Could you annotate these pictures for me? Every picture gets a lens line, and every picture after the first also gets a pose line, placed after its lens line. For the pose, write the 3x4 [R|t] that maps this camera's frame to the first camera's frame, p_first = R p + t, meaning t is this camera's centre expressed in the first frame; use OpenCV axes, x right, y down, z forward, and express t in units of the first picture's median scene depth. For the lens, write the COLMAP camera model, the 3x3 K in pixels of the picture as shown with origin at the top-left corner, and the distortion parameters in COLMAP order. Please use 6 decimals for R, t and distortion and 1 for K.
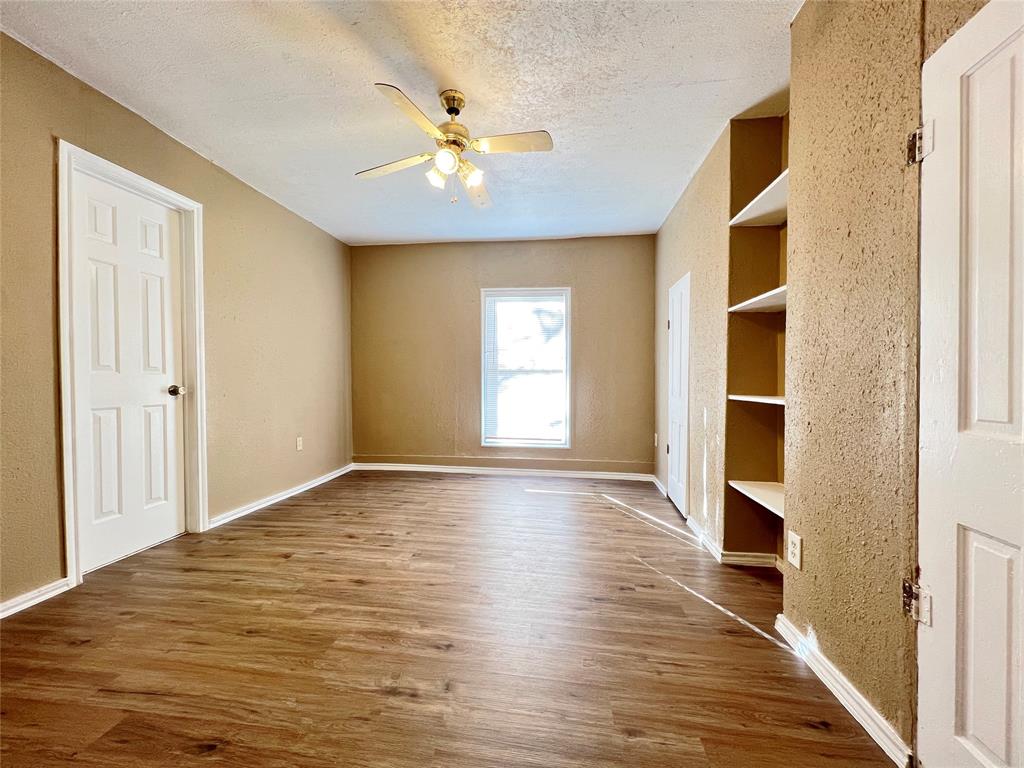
lens RADIAL K [[409.4, 0, 511.4], [0, 409.4, 383.9], [0, 0, 1]] dist [-0.001377, -0.000227]
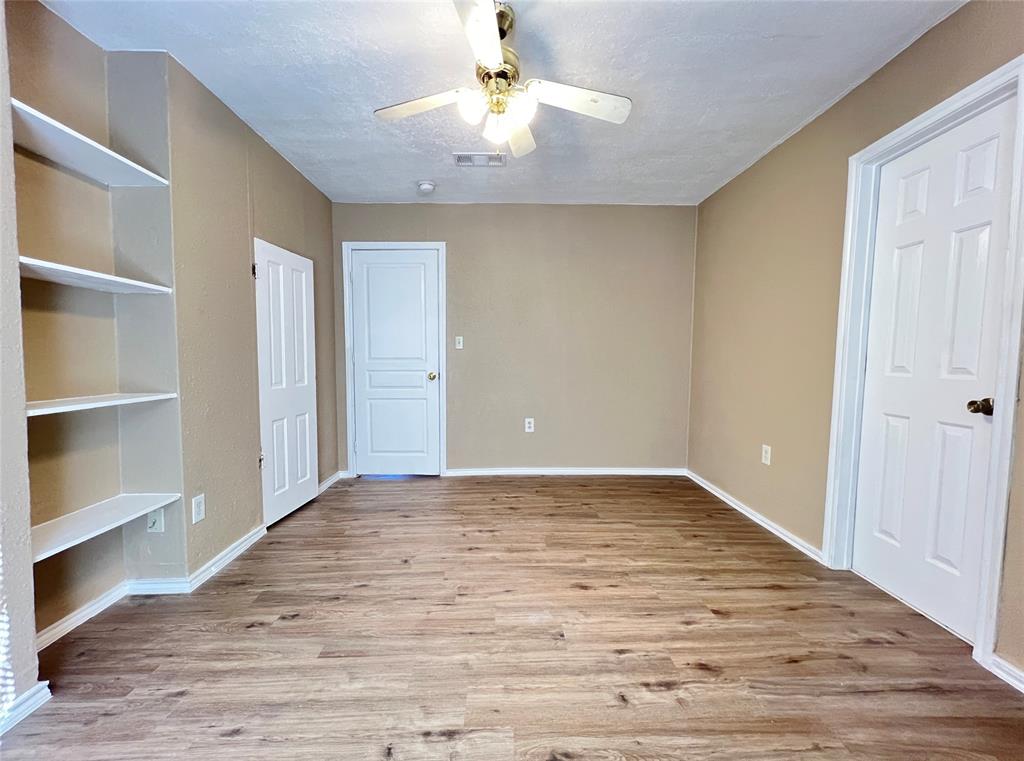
lens RADIAL K [[409.4, 0, 513.9], [0, 409.4, 383.1], [0, 0, 1]] dist [-0.001377, -0.000227]
pose [[-0.987525, -0.000883, -0.157459, -0.057148], [-0.012643, 0.997200, 0.073698, -0.070929], [0.156953, 0.074769, -0.984772, 1.952879]]
